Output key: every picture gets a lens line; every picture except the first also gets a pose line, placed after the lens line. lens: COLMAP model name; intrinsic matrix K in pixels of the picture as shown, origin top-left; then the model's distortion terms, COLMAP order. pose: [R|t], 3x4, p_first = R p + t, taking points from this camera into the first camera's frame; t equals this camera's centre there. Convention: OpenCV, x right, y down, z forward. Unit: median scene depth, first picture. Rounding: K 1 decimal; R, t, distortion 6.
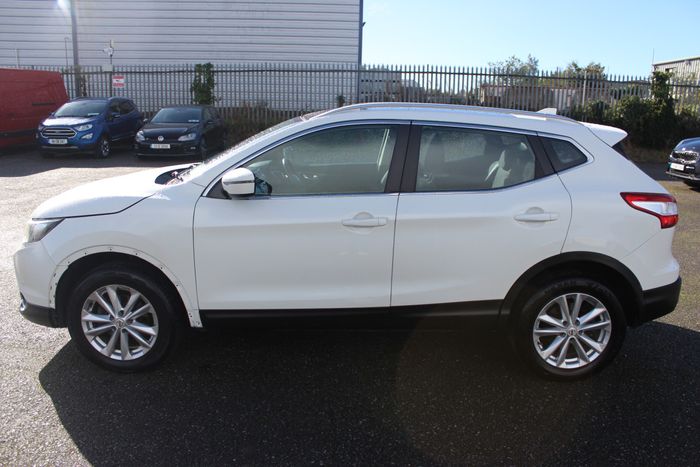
lens RADIAL K [[575.9, 0, 361.9], [0, 575.9, 232.2], [0, 0, 1]] dist [-0.172830, 0.150721]
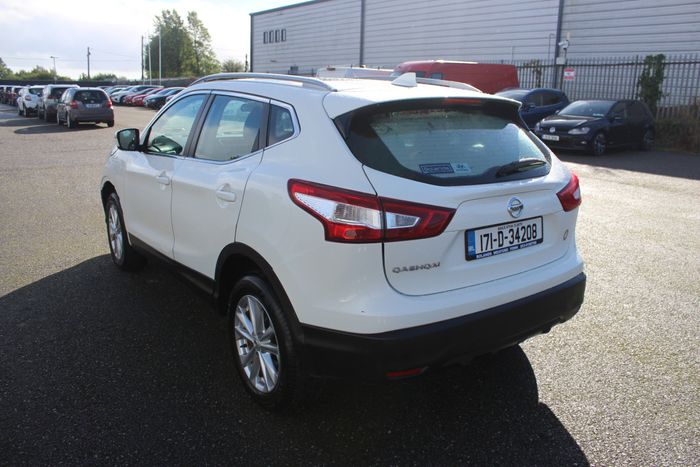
lens RADIAL K [[575.9, 0, 361.9], [0, 575.9, 232.2], [0, 0, 1]] dist [-0.172830, 0.150721]
pose [[0.600946, 0.182436, -0.778191, 1.119966], [-0.179942, 0.979490, 0.090670, -0.087415], [0.778771, 0.085541, 0.621448, 0.611822]]
